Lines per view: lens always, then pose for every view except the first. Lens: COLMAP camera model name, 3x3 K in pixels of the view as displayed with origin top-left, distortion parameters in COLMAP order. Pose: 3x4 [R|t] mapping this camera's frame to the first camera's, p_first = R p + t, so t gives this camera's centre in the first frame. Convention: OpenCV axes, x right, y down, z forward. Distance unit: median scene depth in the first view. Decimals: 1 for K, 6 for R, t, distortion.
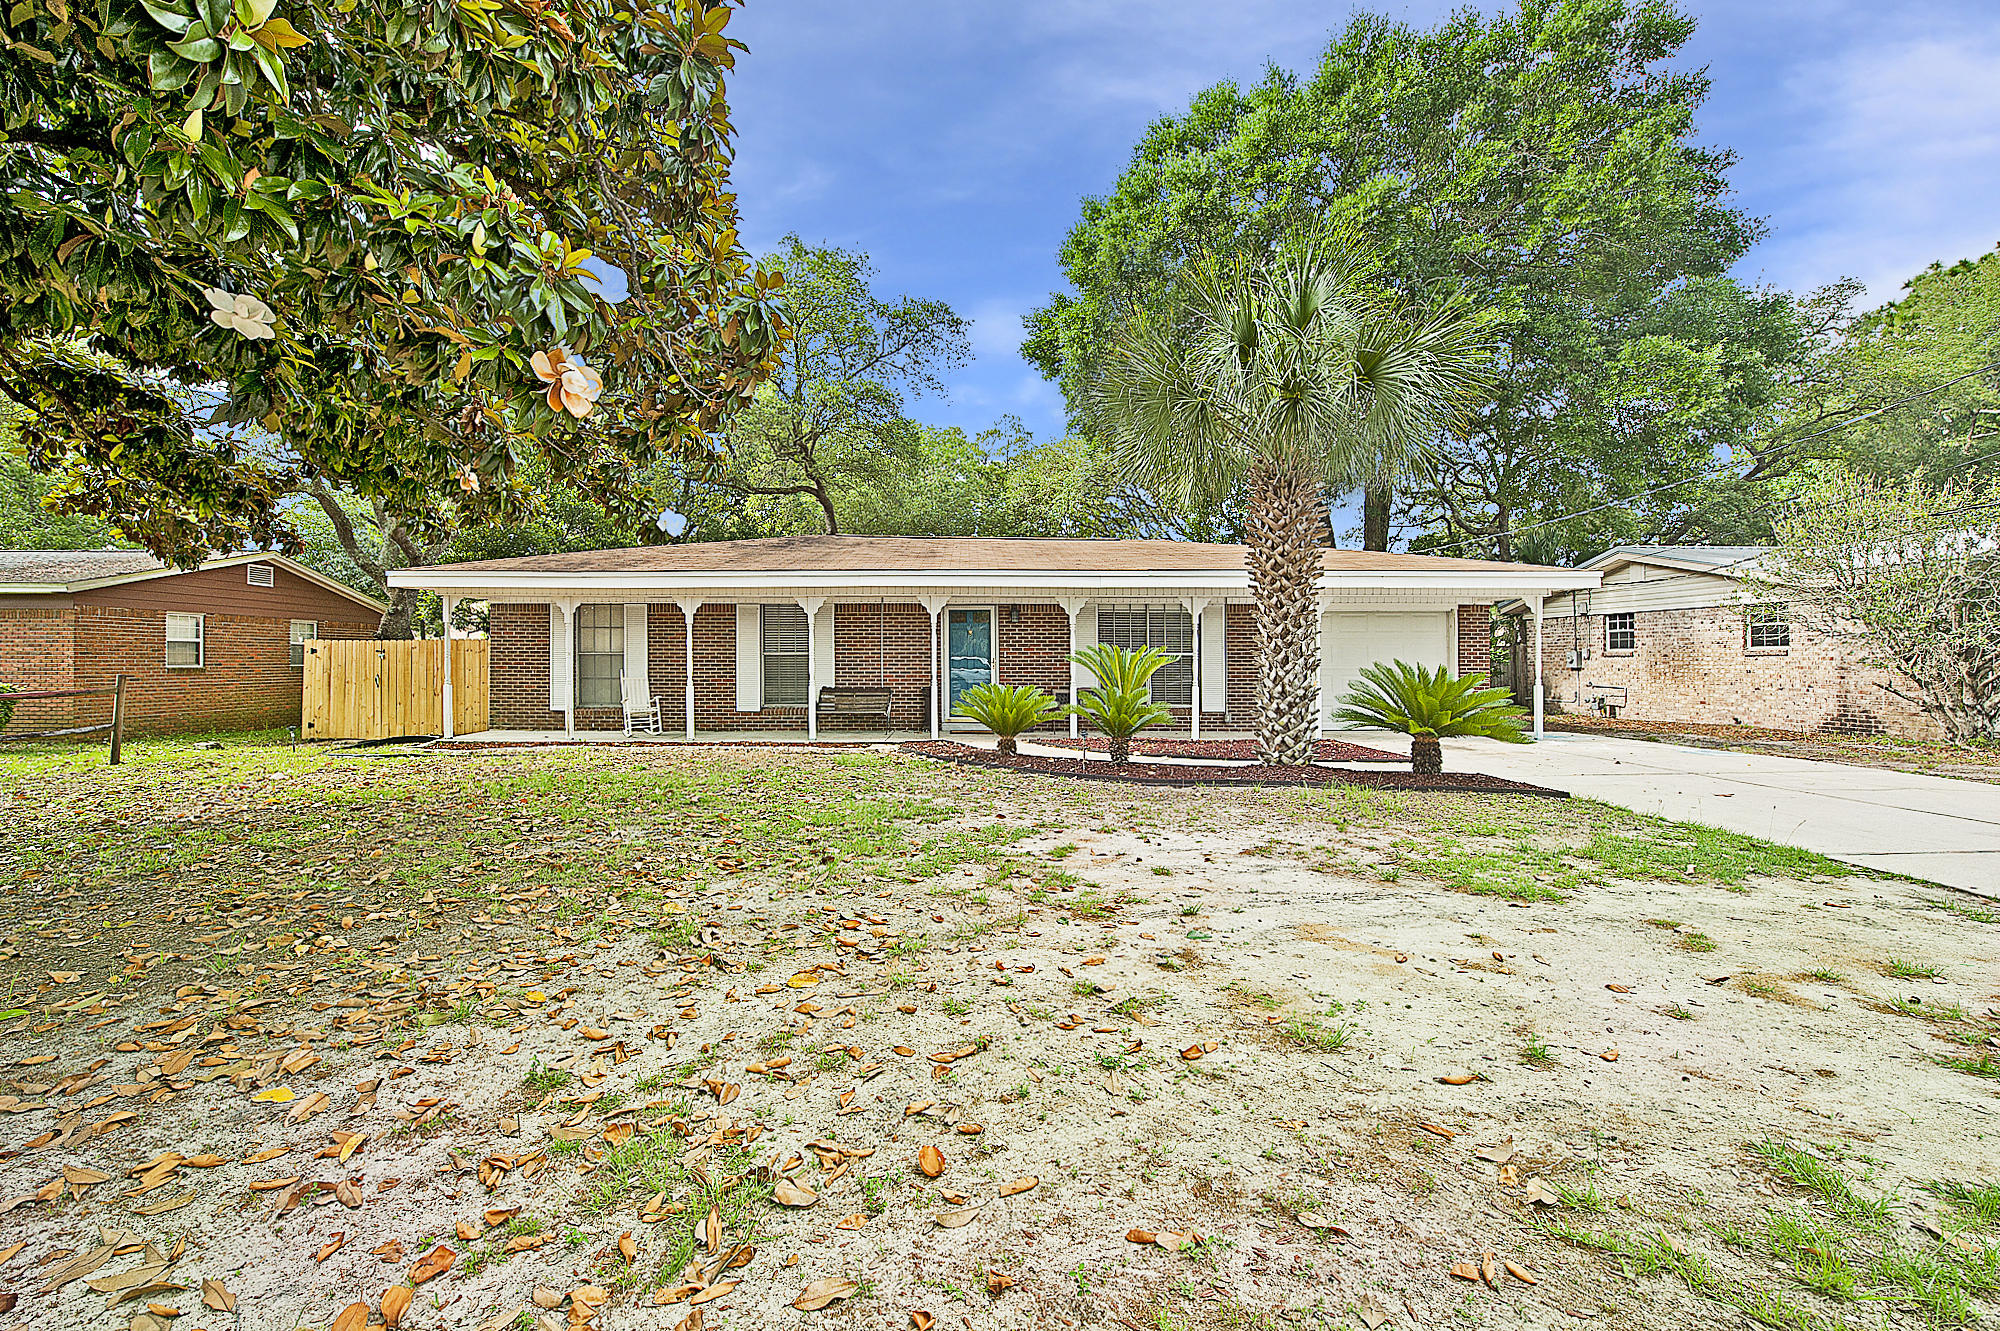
lens RADIAL K [[804.9, 0, 997.1], [0, 804.9, 678.2], [0, 0, 1]] dist [-0.002191, -0.005218]
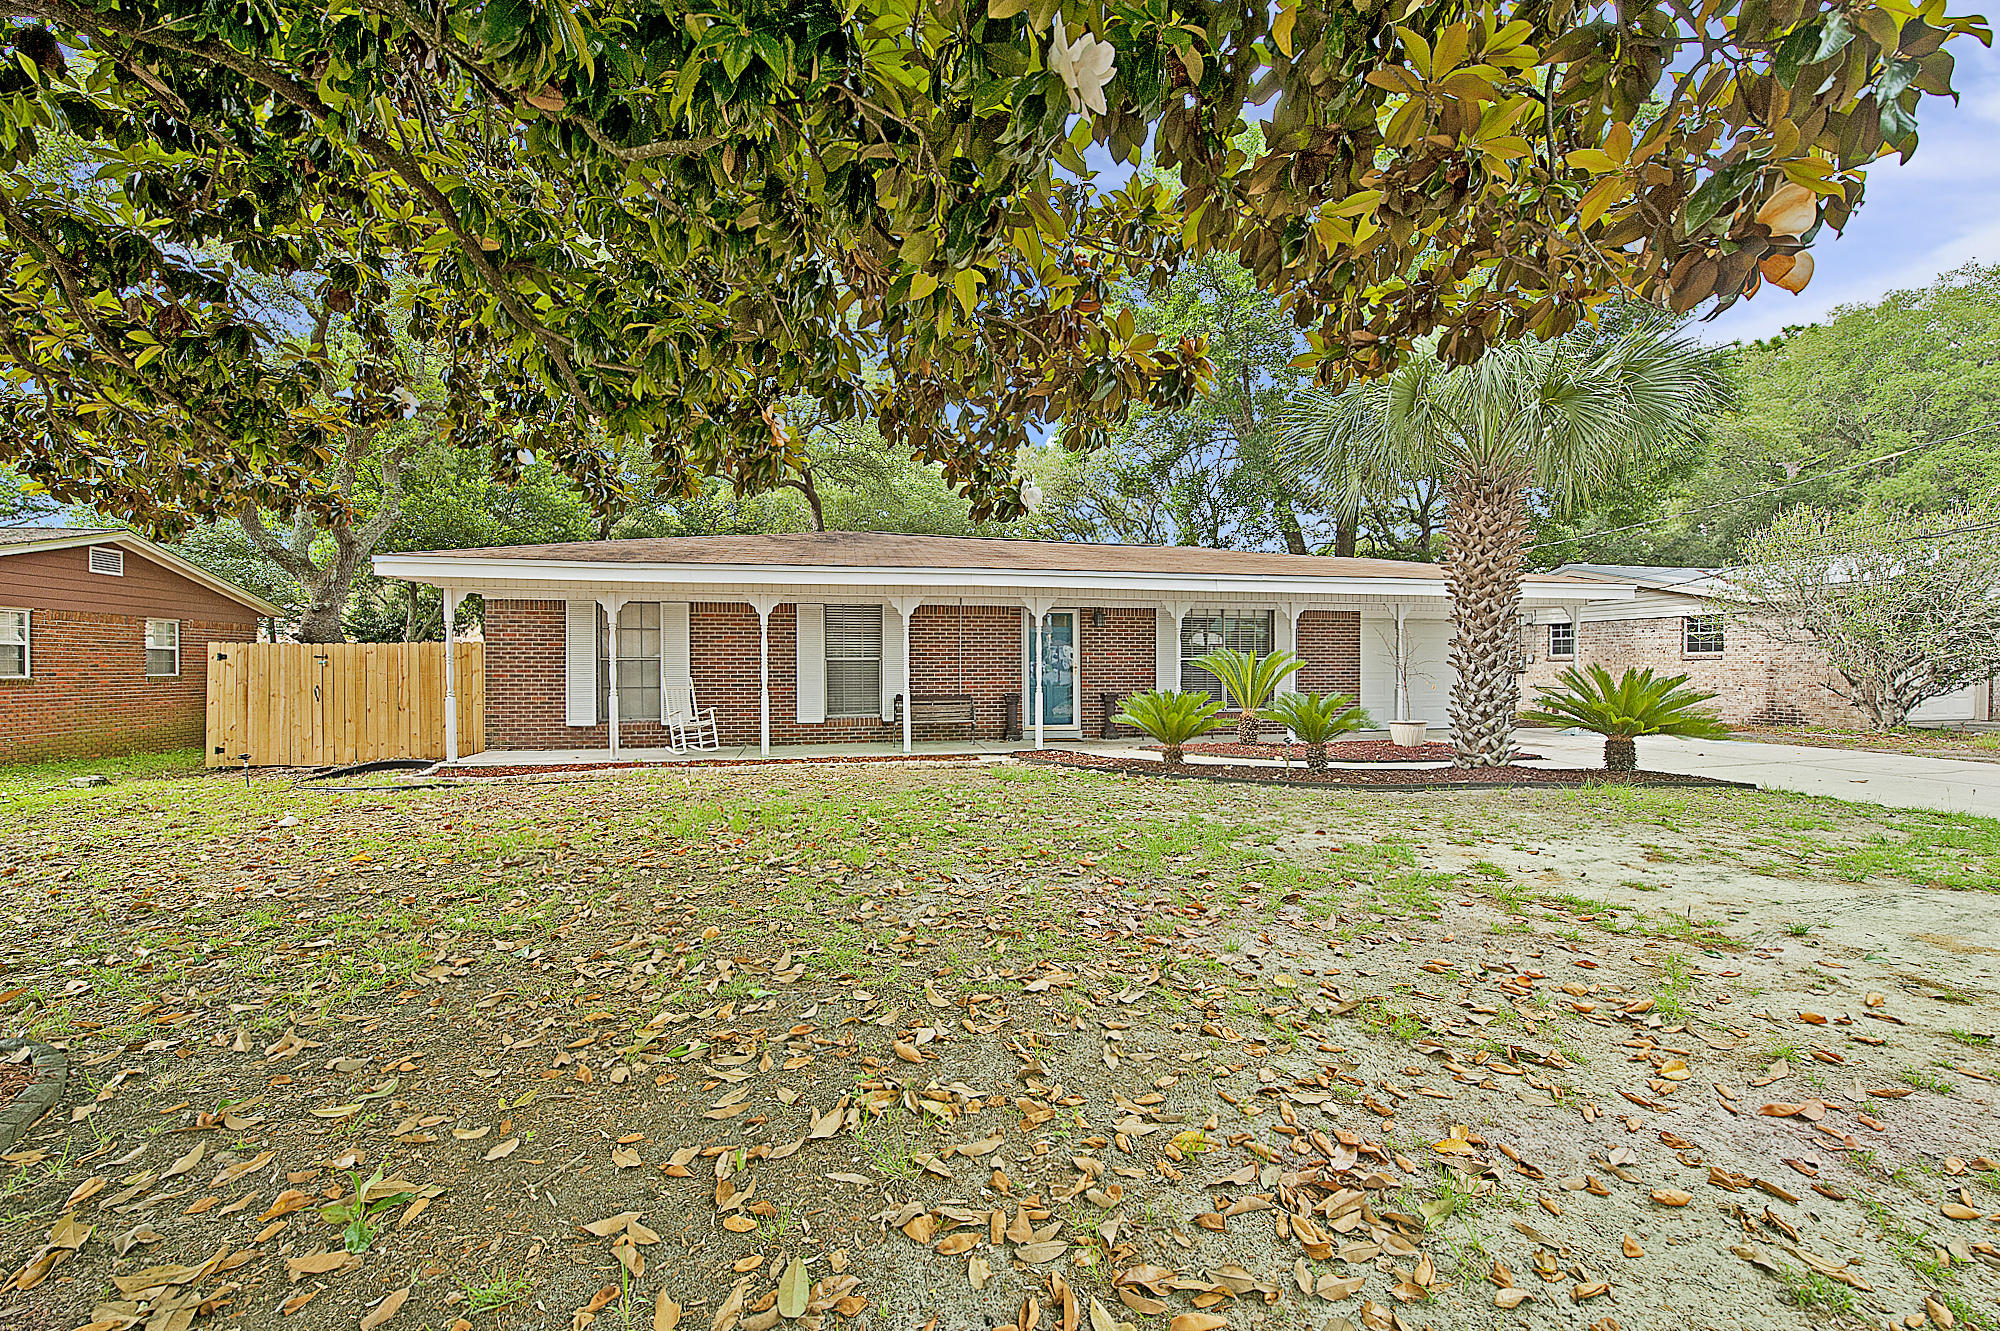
lens RADIAL K [[770.1, 0, 998.7], [0, 770.1, 688.3], [0, 0, 1]] dist [-0.000282, -0.007377]
pose [[0.978025, -0.009177, 0.208286, -0.298211], [0.007973, 0.999946, 0.006619, -0.001856], [-0.208336, -0.004813, 0.978045, 0.116745]]
